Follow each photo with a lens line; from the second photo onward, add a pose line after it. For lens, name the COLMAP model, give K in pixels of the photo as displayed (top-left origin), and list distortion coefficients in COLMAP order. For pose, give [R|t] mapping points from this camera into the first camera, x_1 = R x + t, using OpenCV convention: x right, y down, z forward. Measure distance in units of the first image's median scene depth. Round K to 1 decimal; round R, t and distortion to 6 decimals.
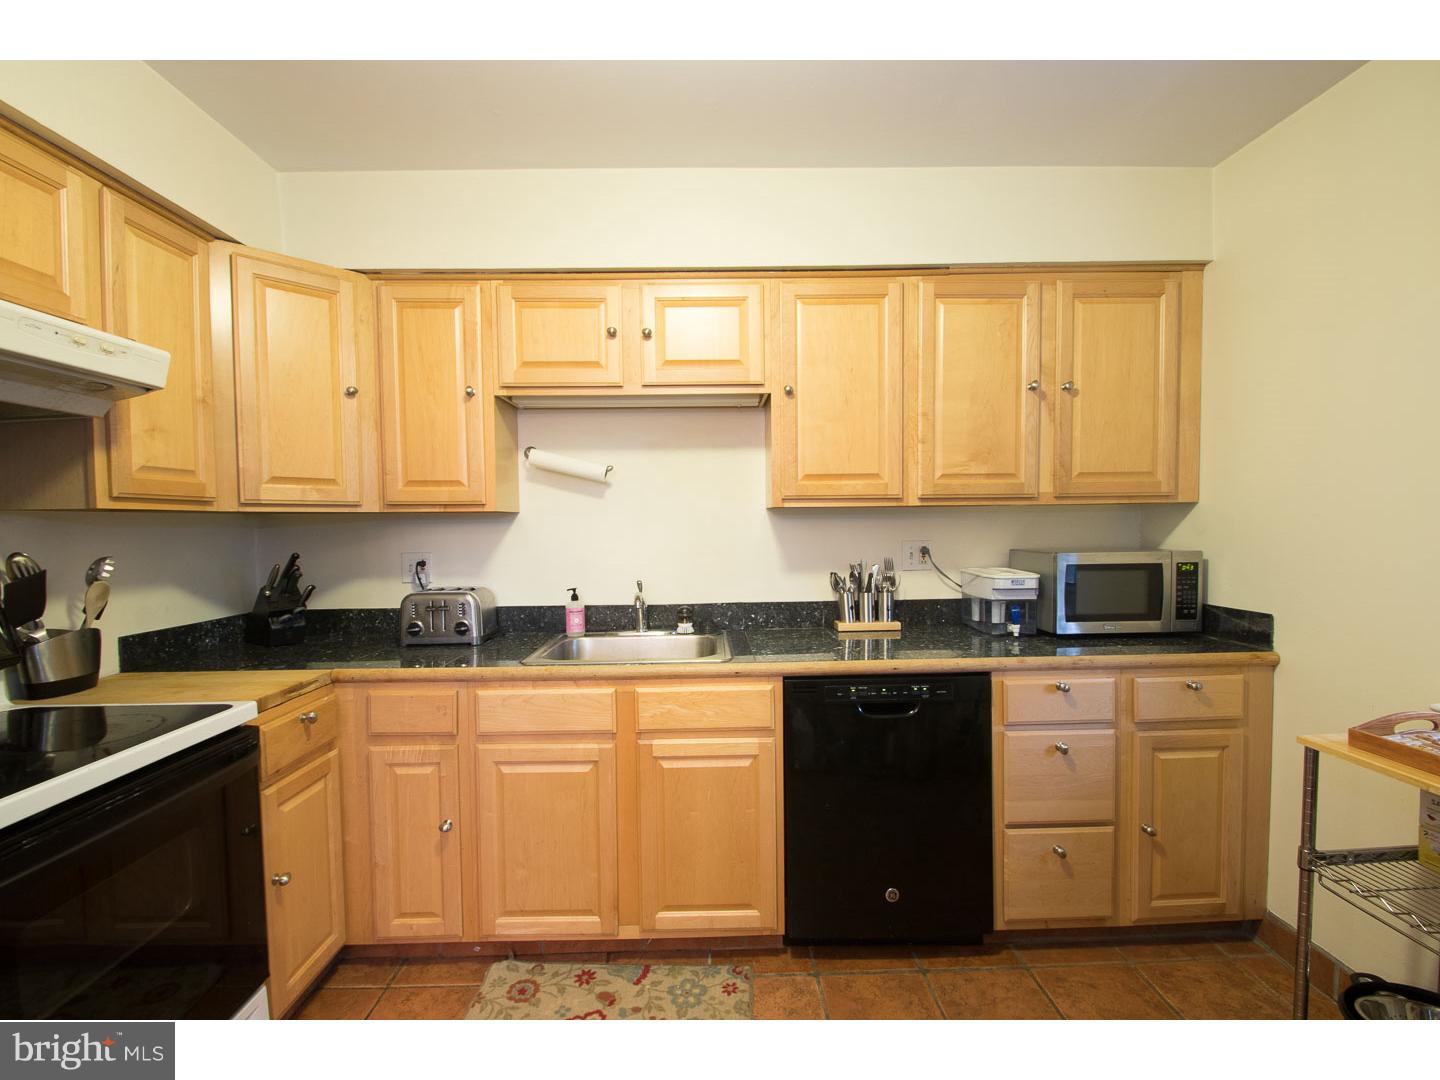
lens RADIAL K [[670.3, 0, 717.1], [0, 670.3, 555.4], [0, 0, 1]] dist [0.009437, -0.015939]
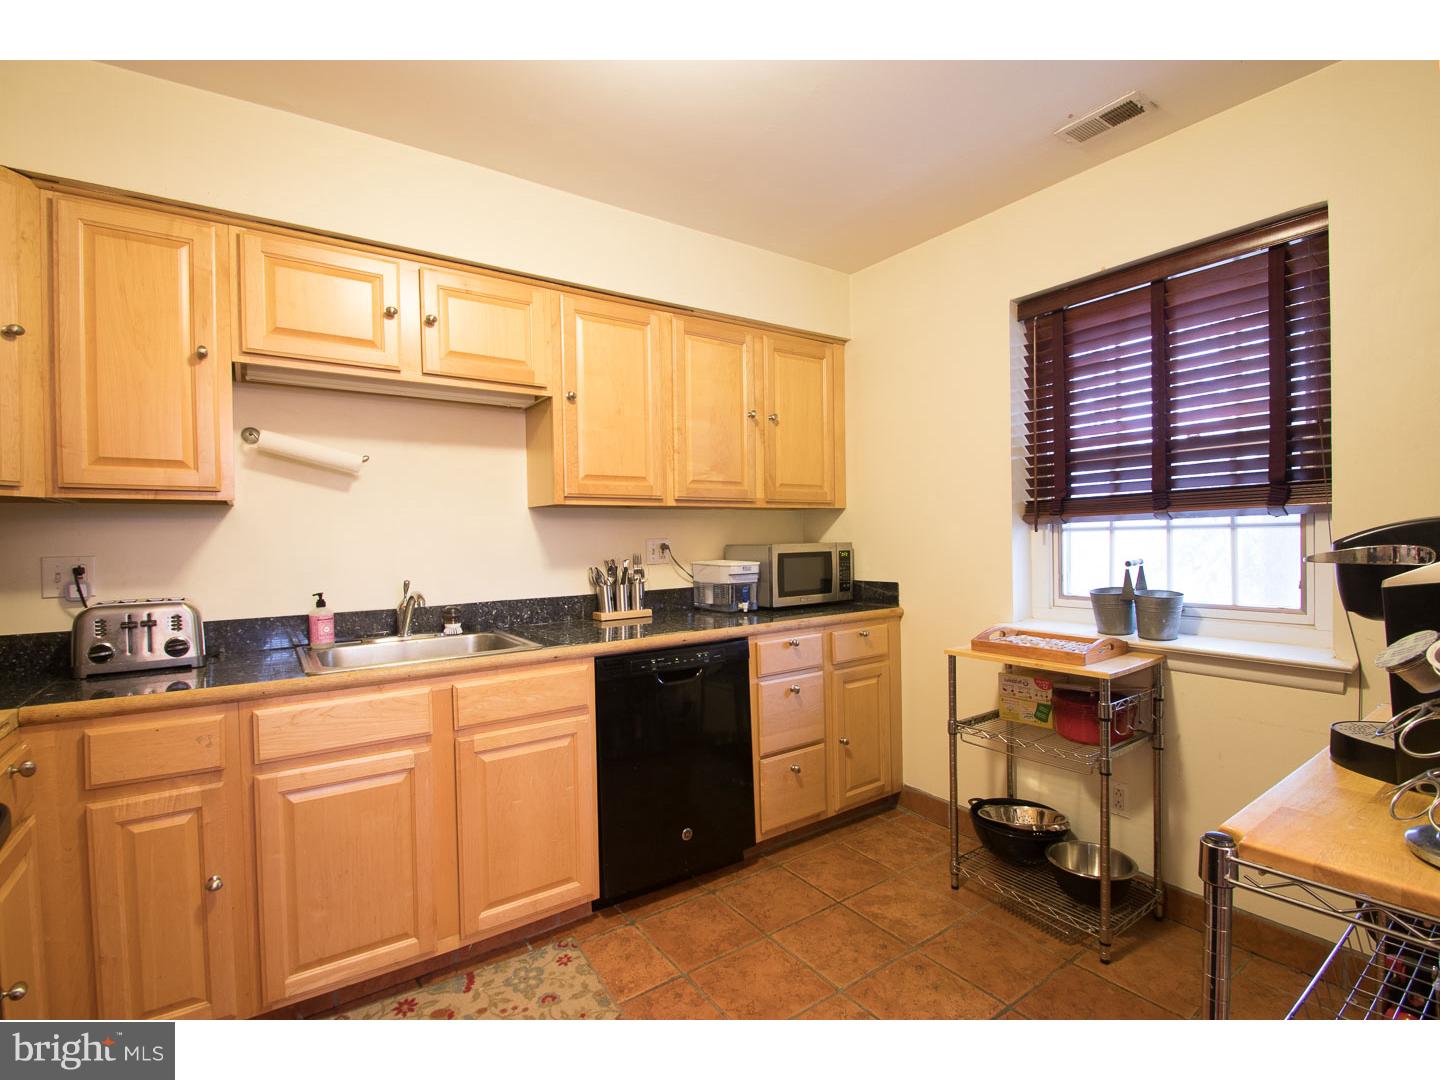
lens RADIAL K [[670.3, 0, 717.1], [0, 670.3, 555.4], [0, 0, 1]] dist [0.009437, -0.015939]
pose [[0.829970, -0.017223, 0.557542, -0.305513], [0.034309, 0.999207, -0.020207, 0.040297], [-0.556752, 0.035900, 0.829903, -0.016996]]
